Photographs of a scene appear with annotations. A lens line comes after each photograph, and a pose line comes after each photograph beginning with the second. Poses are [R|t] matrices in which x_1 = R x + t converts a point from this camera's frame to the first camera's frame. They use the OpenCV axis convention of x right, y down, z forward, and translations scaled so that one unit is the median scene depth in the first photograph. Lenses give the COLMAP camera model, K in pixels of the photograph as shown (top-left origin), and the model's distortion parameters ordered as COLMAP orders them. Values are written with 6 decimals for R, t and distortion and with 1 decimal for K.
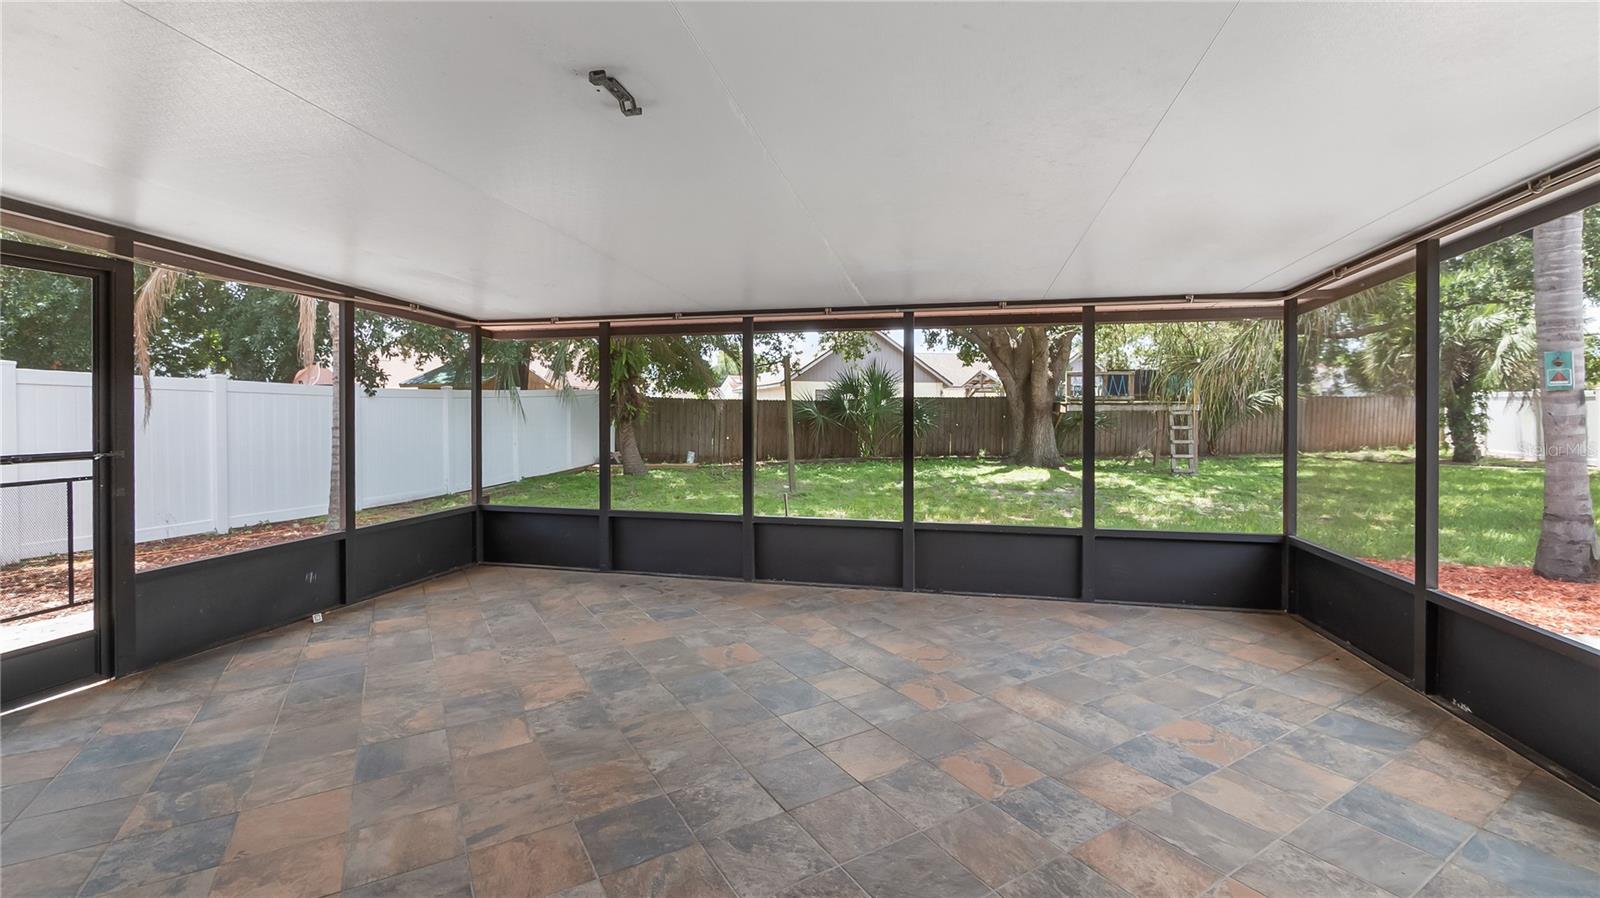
lens RADIAL K [[657.0, 0, 808.6], [0, 657.0, 438.4], [0, 0, 1]] dist [-0.001716, 0.000640]
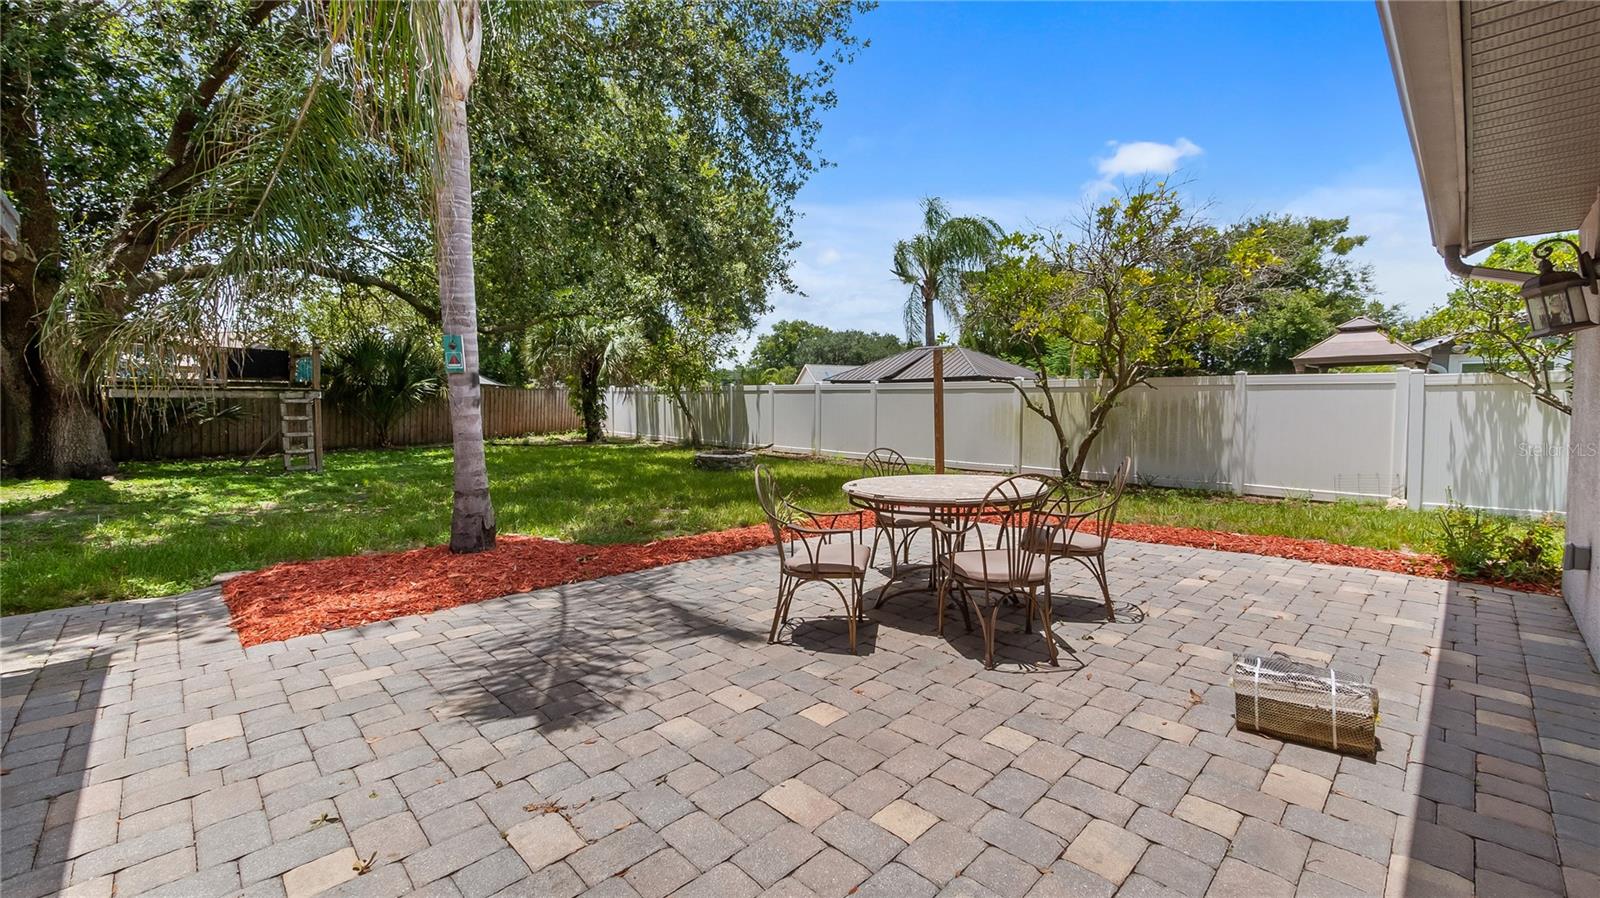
lens RADIAL K [[657.0, 0, 793.1], [0, 657.0, 435.8], [0, 0, 1]] dist [-0.001716, 0.000640]
pose [[0.547186, -0.038803, 0.836111, 0.498512], [0.033305, 0.999143, 0.024573, 0.017626], [-0.836348, 0.014400, 0.548010, -0.020633]]
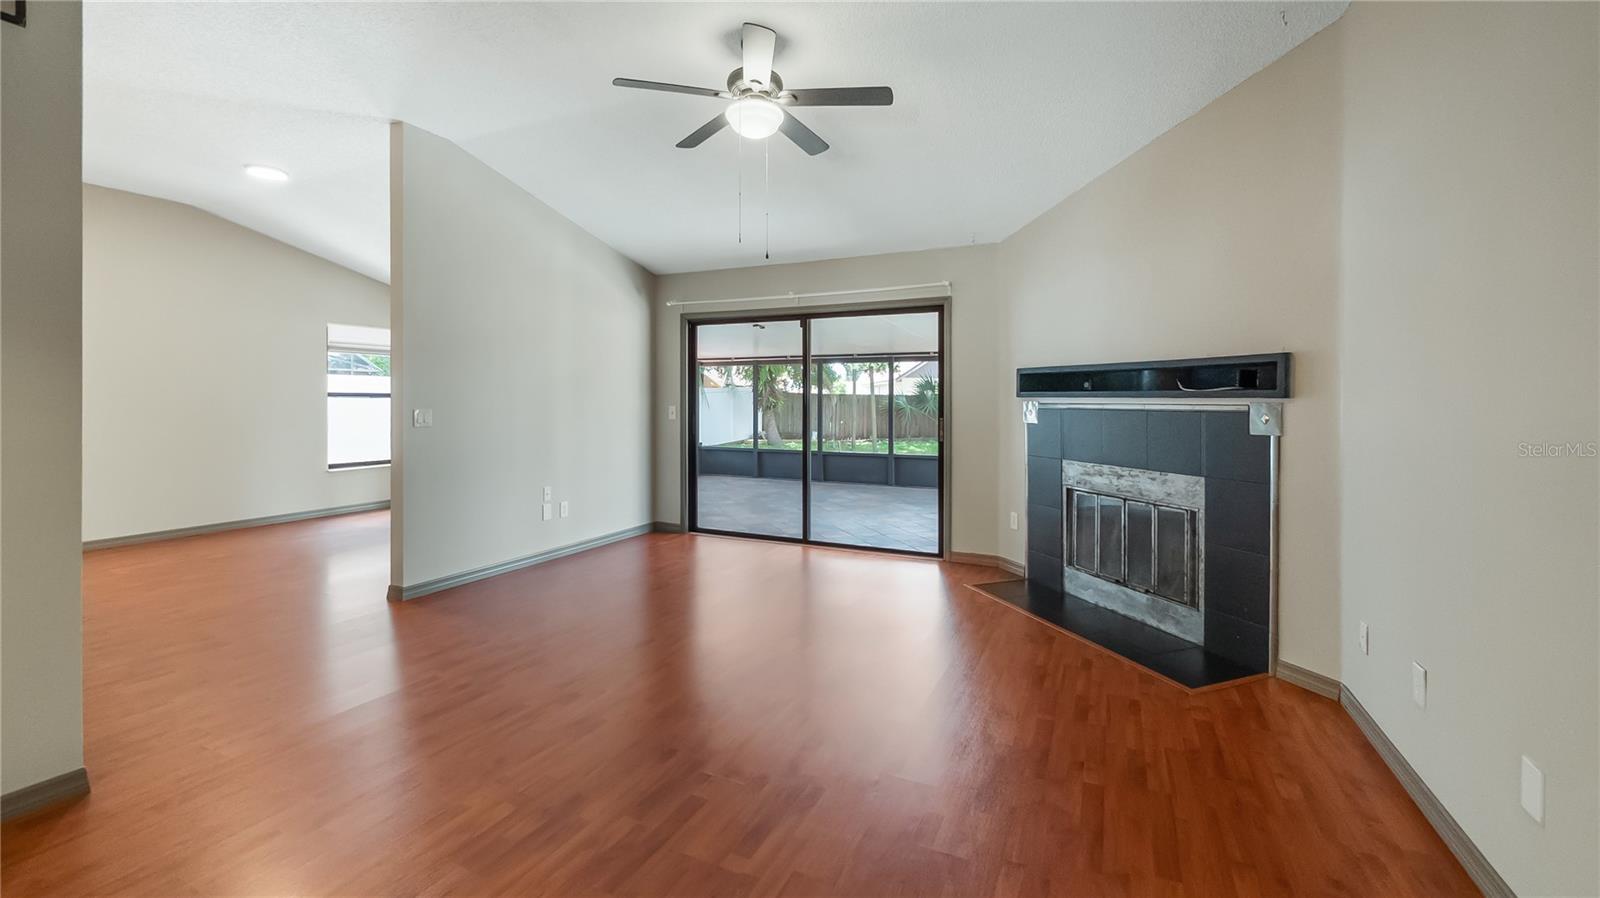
lens RADIAL K [[657.0, 0, 810.8], [0, 657.0, 405.2], [0, 0, 1]] dist [-0.001716, 0.000640]
pose [[0.977460, 0.004090, -0.211081, 0.308969], [-0.012030, 0.999267, -0.036343, 0.044186], [0.210777, 0.038063, 0.976793, -1.032625]]
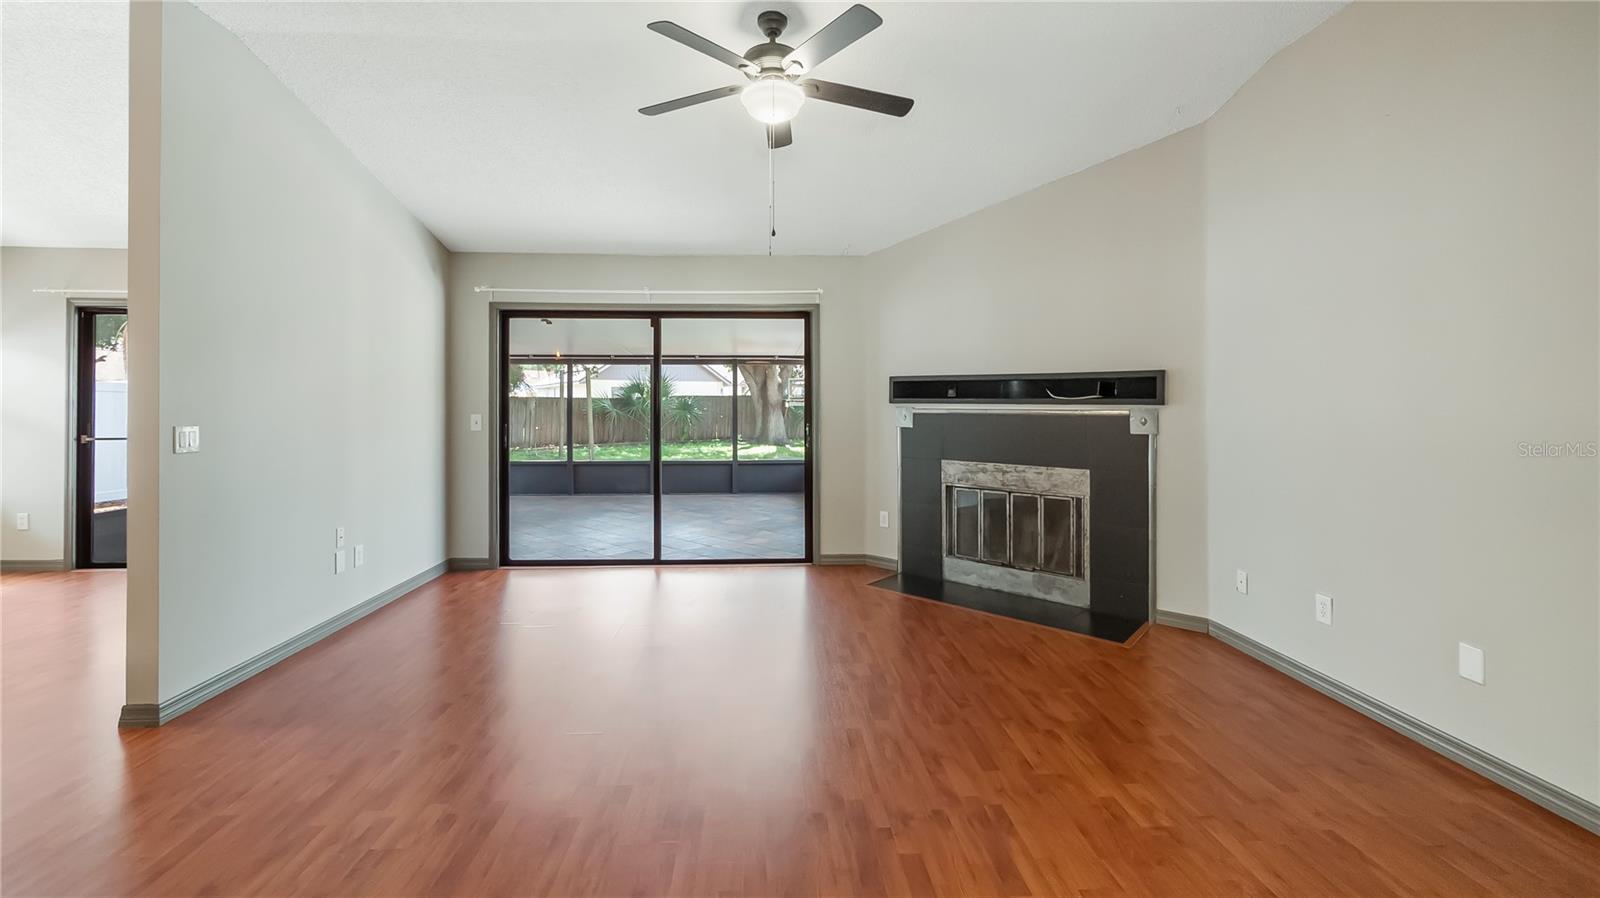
lens RADIAL K [[657.0, 0, 792.1], [0, 657.0, 401.0], [0, 0, 1]] dist [-0.001716, 0.000640]
pose [[0.962486, 0.000738, 0.271331, 0.010737], [0.012392, 0.998833, -0.046677, 0.037180], [-0.271049, 0.048288, 0.961354, -0.987130]]
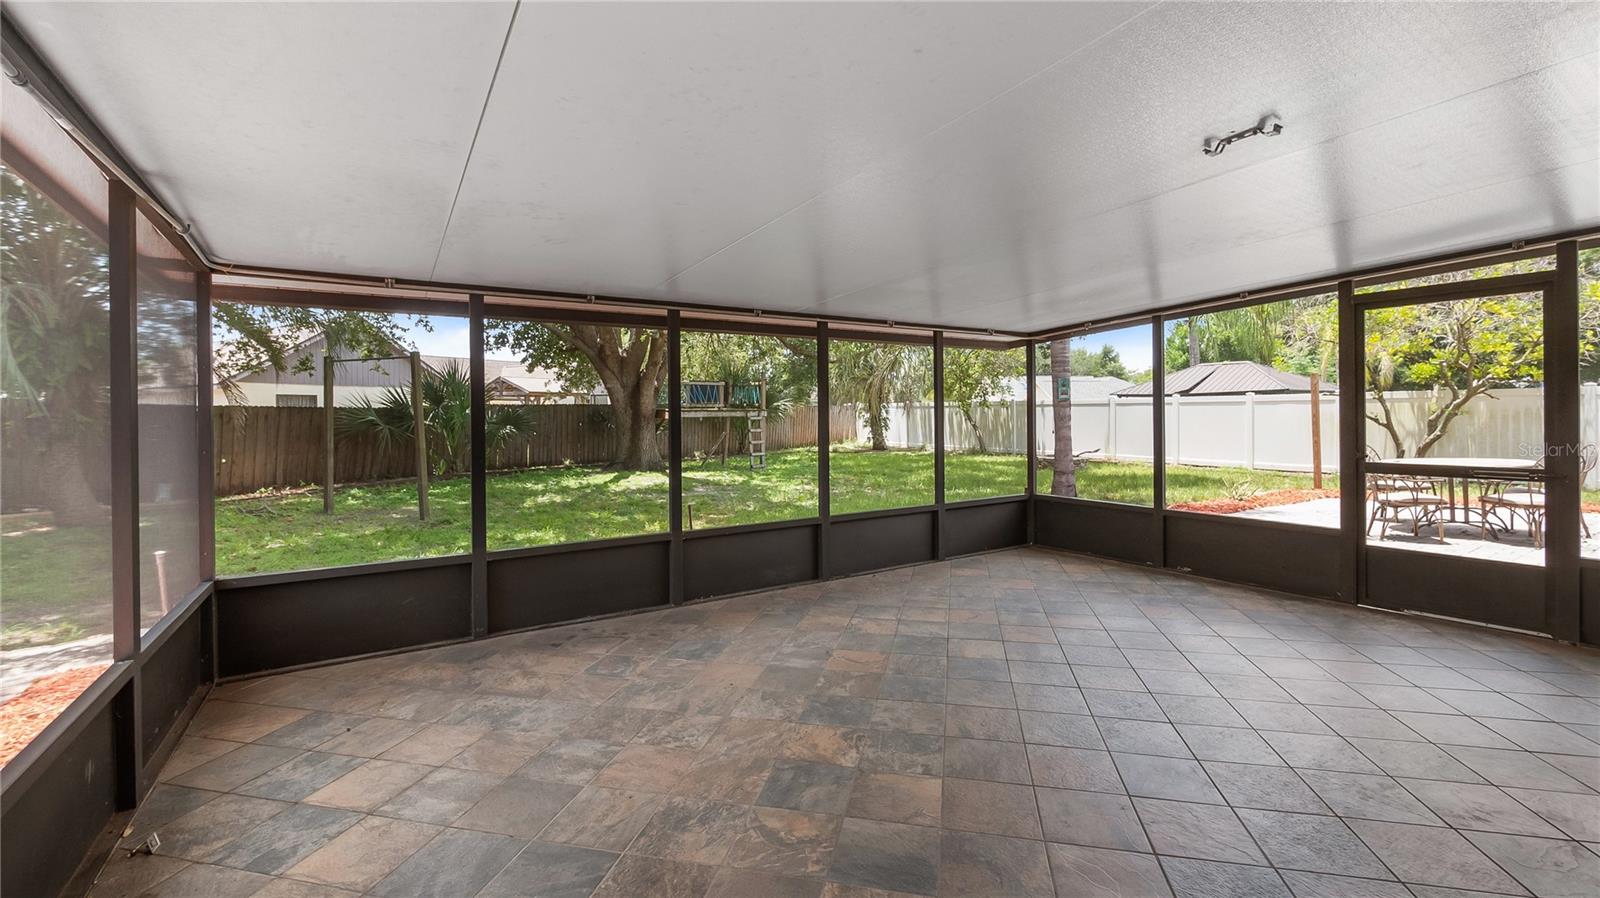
lens RADIAL K [[657.0, 0, 796.1], [0, 657.0, 421.5], [0, 0, 1]] dist [-0.001716, 0.000640]
pose [[0.709282, -0.012677, 0.704811, -0.551567], [0.040963, 0.998890, -0.023256, -0.004072], [-0.703734, 0.045366, 0.709014, 0.227870]]
